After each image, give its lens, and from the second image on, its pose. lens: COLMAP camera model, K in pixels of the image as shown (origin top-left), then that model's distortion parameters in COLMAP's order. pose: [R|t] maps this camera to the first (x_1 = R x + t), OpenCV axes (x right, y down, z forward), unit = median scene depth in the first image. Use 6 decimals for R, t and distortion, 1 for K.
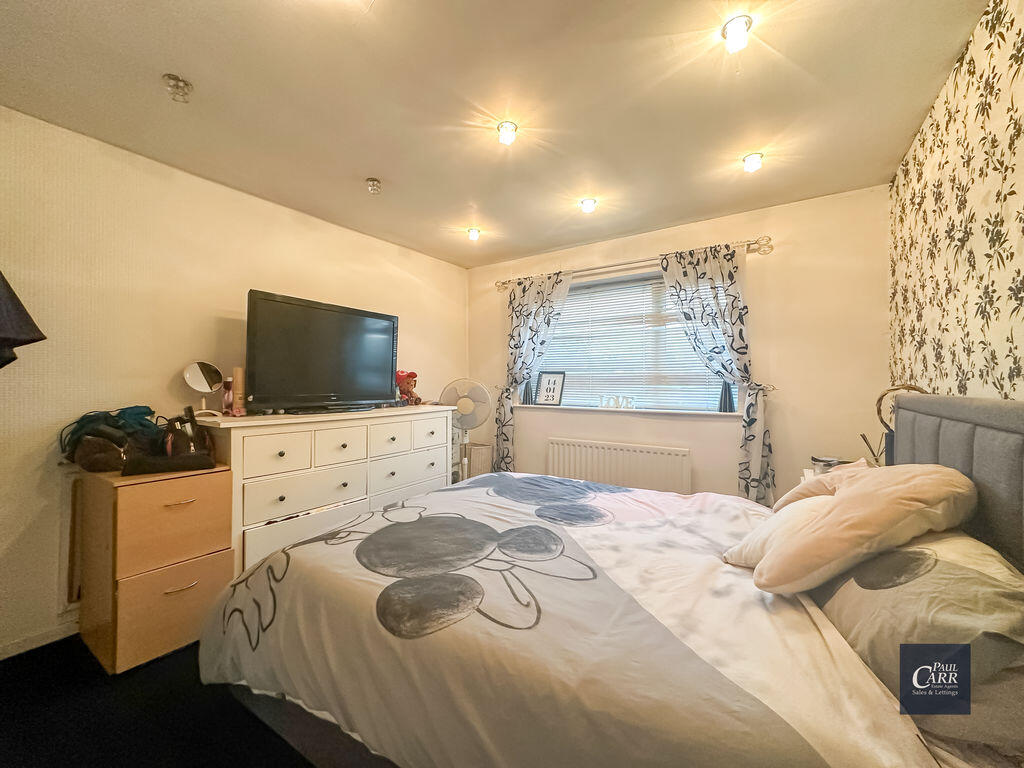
lens RADIAL K [[408.0, 0, 512.0], [0, 408.0, 384.0], [0, 0, 1]] dist [-0.002221, -0.000048]
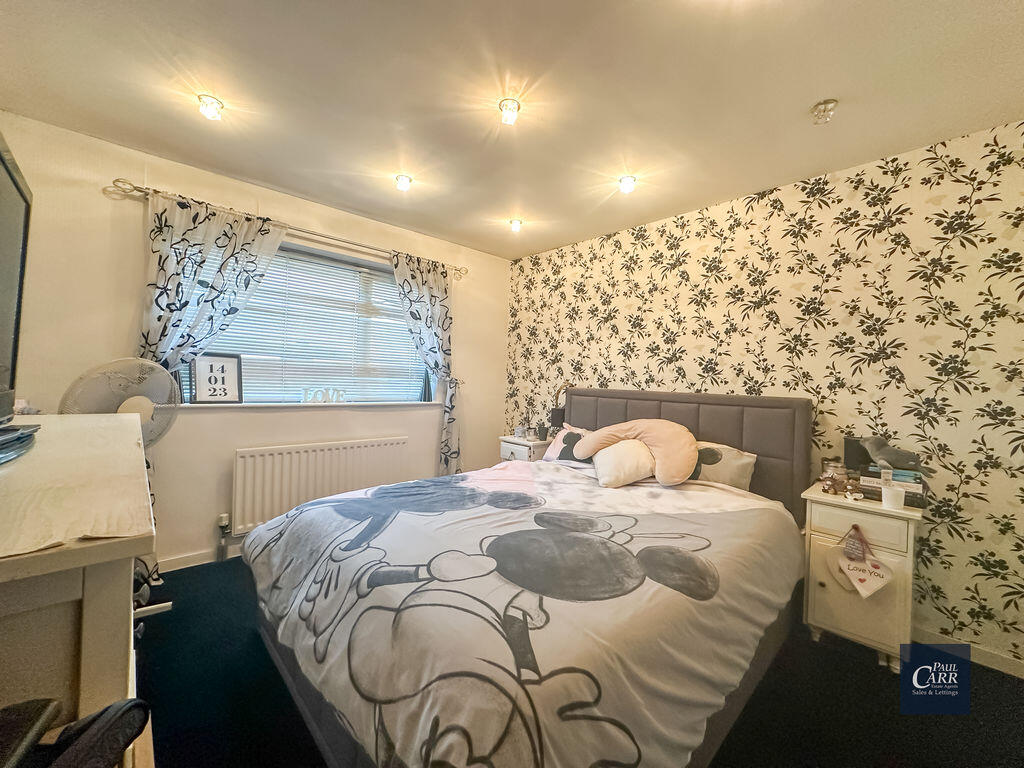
lens RADIAL K [[408.0, 0, 512.0], [0, 408.0, 384.0], [0, 0, 1]] dist [-0.002221, -0.000048]
pose [[0.236192, -0.001858, 0.971705, -0.852645], [-0.031300, 0.999465, 0.009520, -0.002342], [-0.971202, -0.032663, 0.236007, 0.701100]]
